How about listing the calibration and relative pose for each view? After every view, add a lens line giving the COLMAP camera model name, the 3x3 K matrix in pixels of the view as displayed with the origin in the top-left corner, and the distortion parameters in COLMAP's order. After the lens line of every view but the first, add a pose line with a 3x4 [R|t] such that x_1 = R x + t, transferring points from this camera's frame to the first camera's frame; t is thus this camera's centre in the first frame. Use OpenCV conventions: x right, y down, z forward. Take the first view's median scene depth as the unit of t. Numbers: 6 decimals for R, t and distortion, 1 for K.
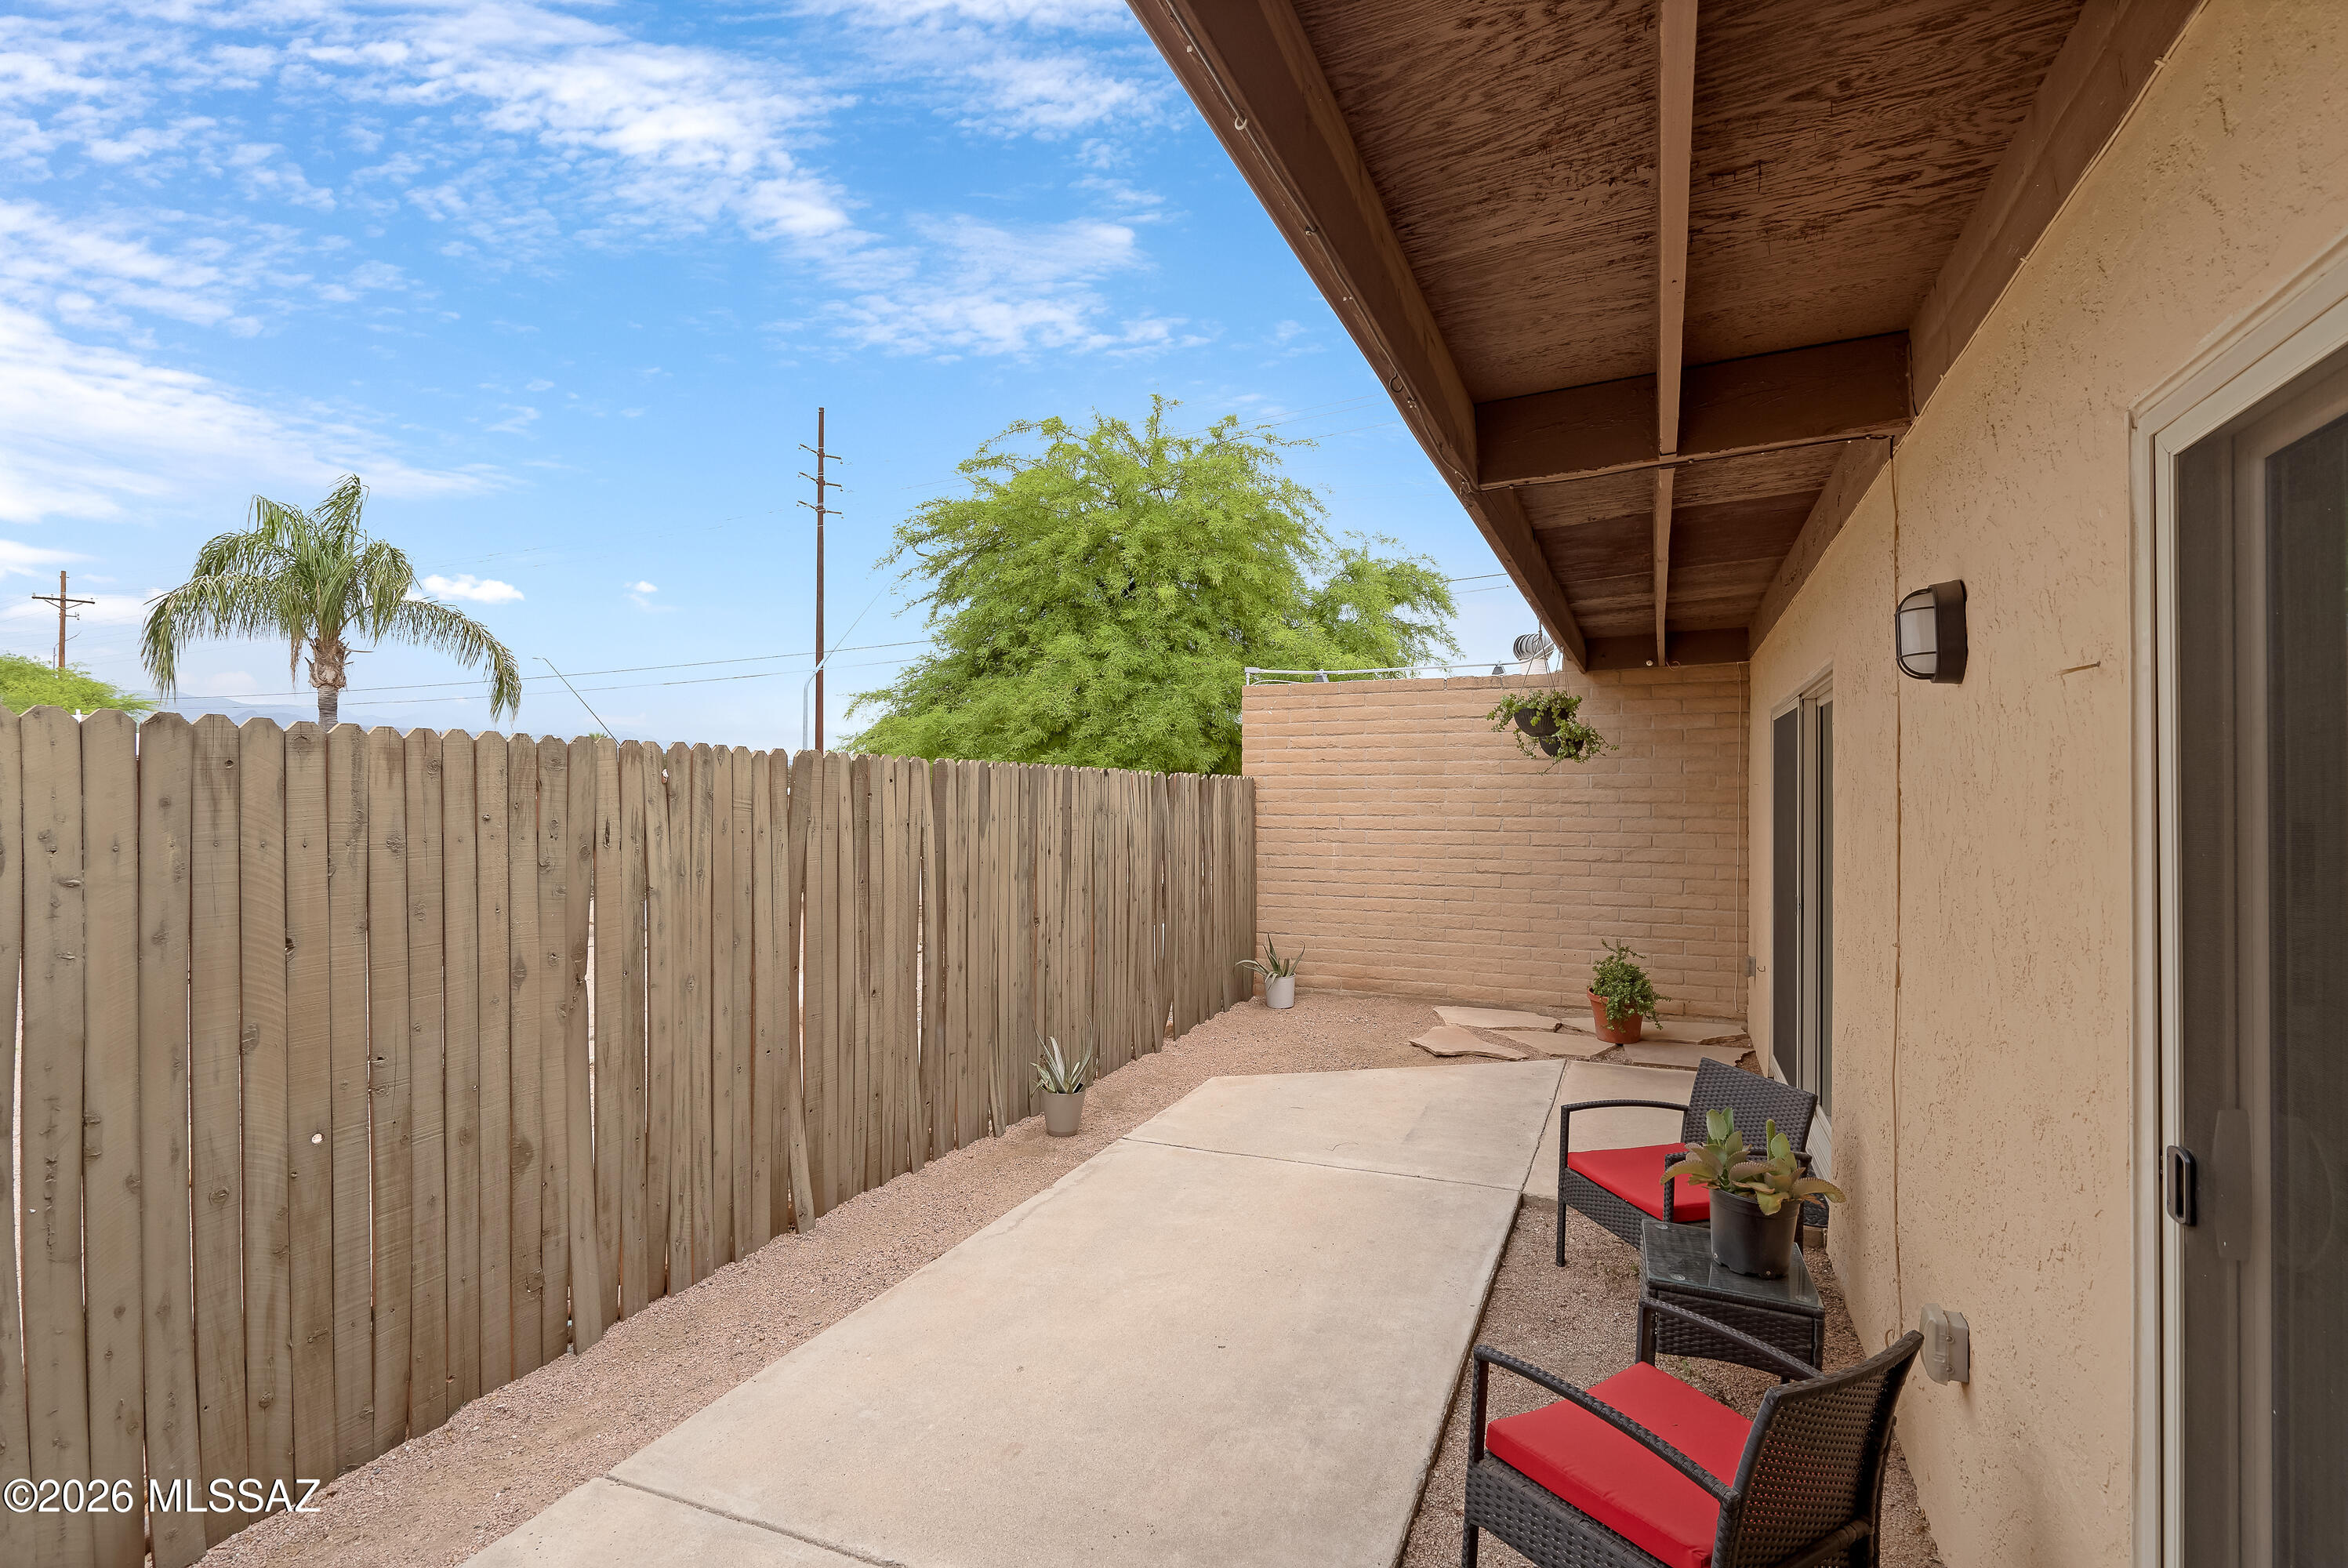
lens RADIAL K [[1084.6, 0, 1166.8], [0, 1084.6, 795.8], [0, 0, 1]] dist [-0.002510, 0.000403]
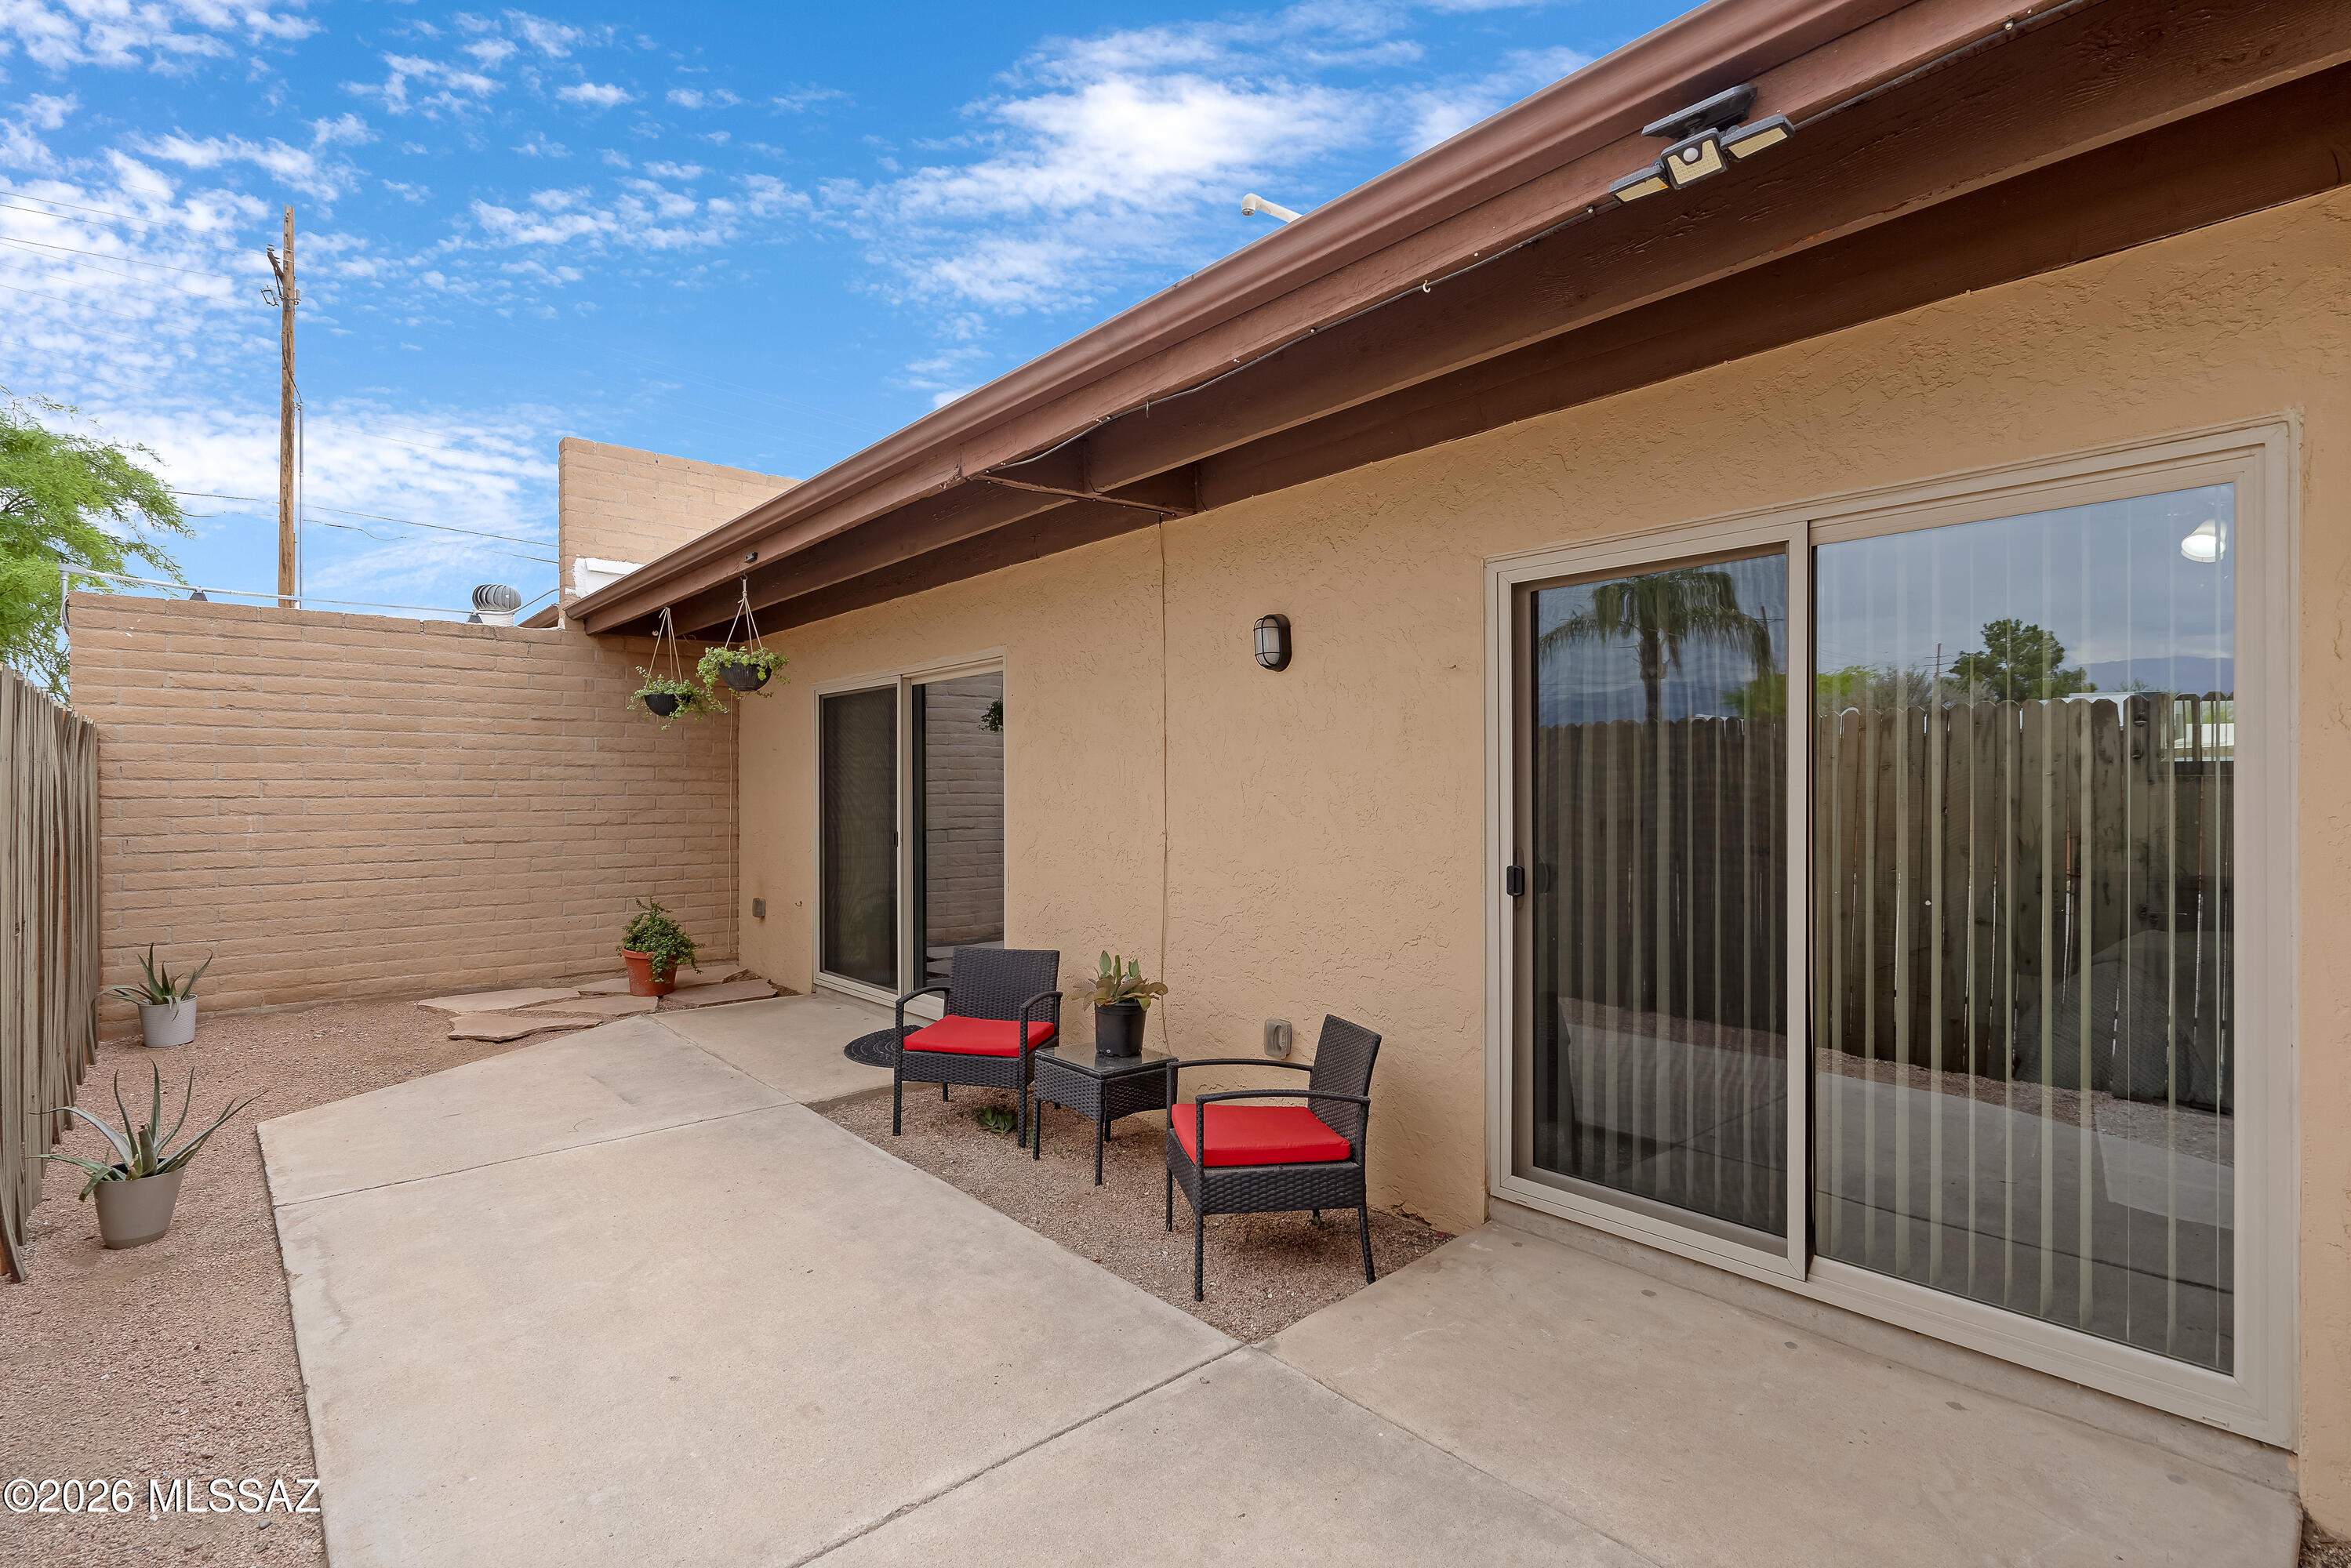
lens RADIAL K [[1095.0, 0, 1127.5], [0, 1095.0, 786.6], [0, 0, 1]] dist [-0.000361, 0.000293]
pose [[0.445606, 0.000616, 0.895229, -0.311055], [-0.000589, 1.000000, -0.000395, 0.027416], [-0.895229, -0.000351, 0.445606, 0.125623]]
